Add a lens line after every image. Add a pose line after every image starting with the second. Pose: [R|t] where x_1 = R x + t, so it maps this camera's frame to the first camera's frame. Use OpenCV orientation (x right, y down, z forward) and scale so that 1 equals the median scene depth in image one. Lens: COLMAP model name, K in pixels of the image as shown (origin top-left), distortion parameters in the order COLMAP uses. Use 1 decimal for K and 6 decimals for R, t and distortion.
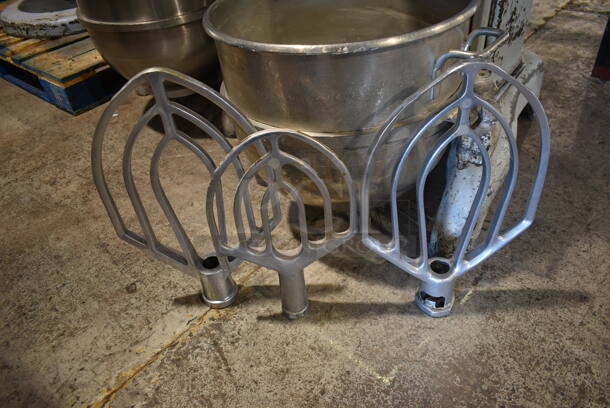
lens RADIAL K [[462.6, 0, 309.0], [0, 462.6, 203.8], [0, 0, 1]] dist [-0.018860, 0.008922]
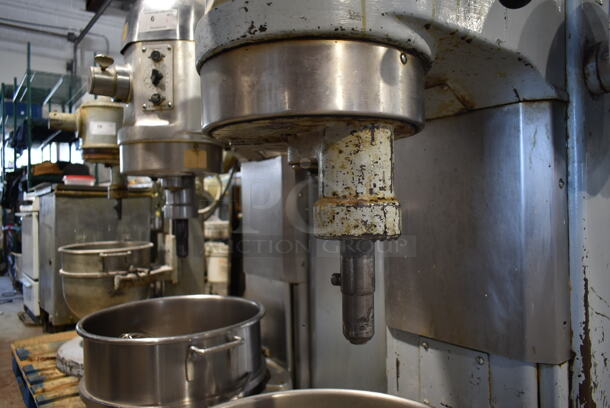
lens RADIAL K [[462.6, 0, 307.6], [0, 462.6, 204.0], [0, 0, 1]] dist [-0.018860, 0.008922]
pose [[0.972250, 0.050416, -0.228446, 0.176284], [-0.182459, 0.774574, -0.605594, -0.302180], [0.146416, 0.630471, 0.762278, 0.215235]]
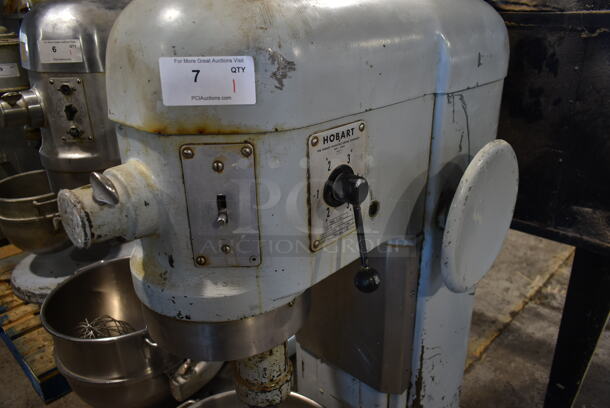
lens RADIAL K [[462.6, 0, 307.5], [0, 462.6, 205.7], [0, 0, 1]] dist [-0.018860, 0.008922]
pose [[0.995622, 0.074498, -0.056458, 0.209195], [-0.087333, 0.956687, -0.277711, -0.704980], [0.033324, 0.281426, 0.959004, -0.214957]]
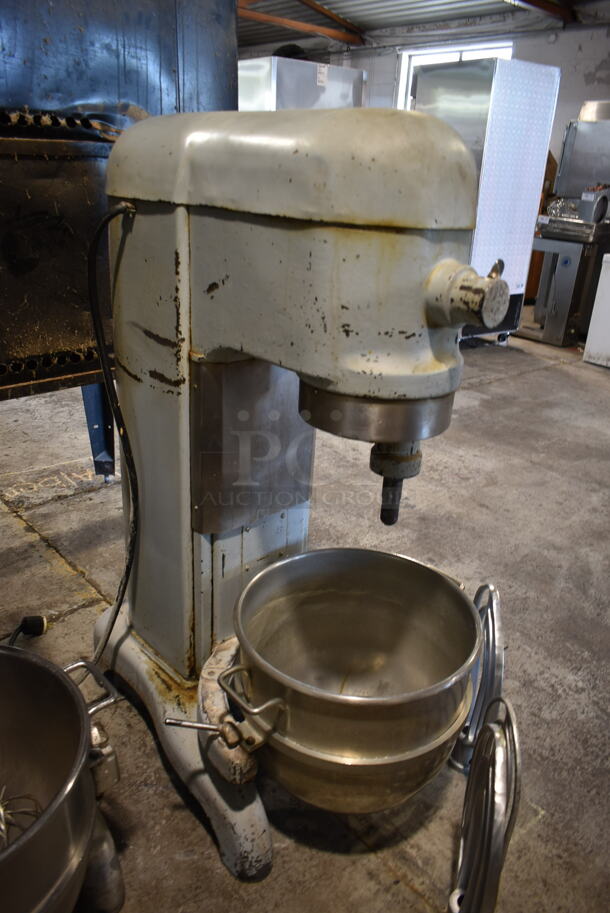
lens RADIAL K [[692.4, 0, 307.1], [0, 692.4, 463.2], [0, 0, 1]] dist [-0.018860, 0.008922]
pose [[0.136878, -0.311332, 0.940392, -1.264418], [0.578858, 0.795514, 0.179113, -0.993234], [-0.803858, 0.519837, 0.289105, 0.400513]]
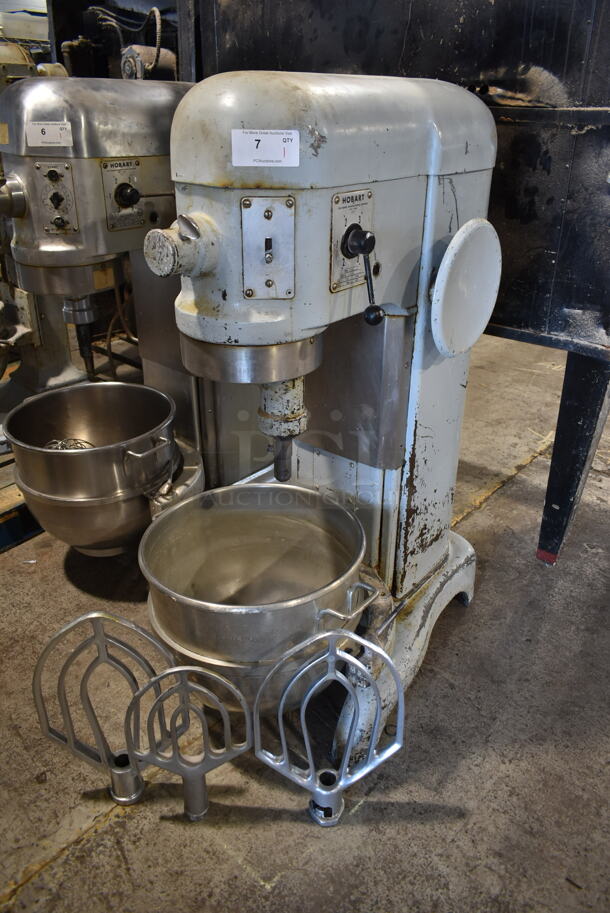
lens RADIAL K [[692.4, 0, 304.9], [0, 692.4, 455.5], [0, 0, 1]] dist [-0.018860, 0.008922]
pose [[0.997100, 0.069750, 0.030428, 0.115704], [-0.061825, 0.975638, -0.210497, -0.255966], [-0.044369, 0.208005, 0.977121, -0.747868]]
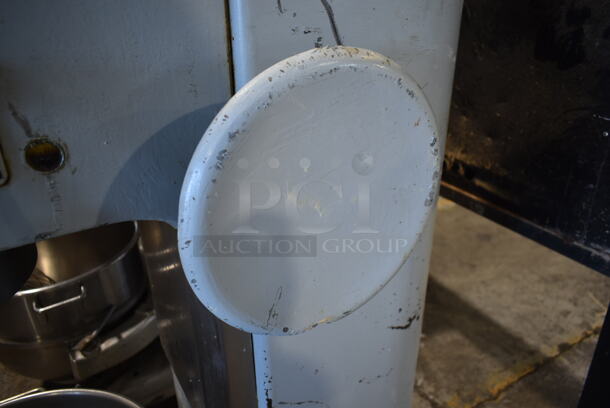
lens RADIAL K [[462.6, 0, 305.9], [0, 462.6, 204.4], [0, 0, 1]] dist [-0.018860, 0.008922]
pose [[0.941380, 0.204674, -0.268163, 0.599784], [-0.258063, 0.948890, -0.181691, -0.869021], [0.217270, 0.240243, 0.946085, 0.211166]]
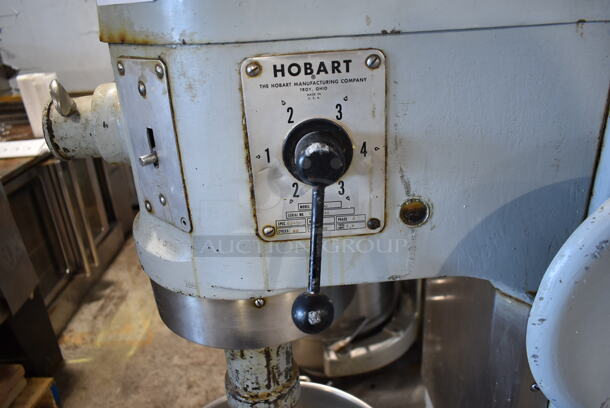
lens RADIAL K [[462.6, 0, 307.5], [0, 462.6, 205.7], [0, 0, 1]] dist [-0.018860, 0.008922]
pose [[0.665905, 0.323461, -0.672267, 0.509190], [-0.465958, 0.884067, -0.036180, -0.862778], [0.582626, 0.337341, 0.739424, 0.126085]]
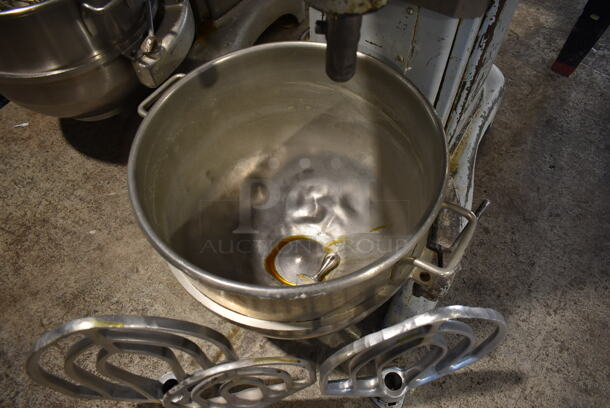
lens RADIAL K [[462.6, 0, 307.7], [0, 462.6, 201.5], [0, 0, 1]] dist [-0.018860, 0.008922]
pose [[0.992254, -0.063819, 0.106582, 0.002271], [0.027265, 0.948912, 0.314360, -0.558206], [-0.121199, -0.309019, 0.943302, 0.145762]]
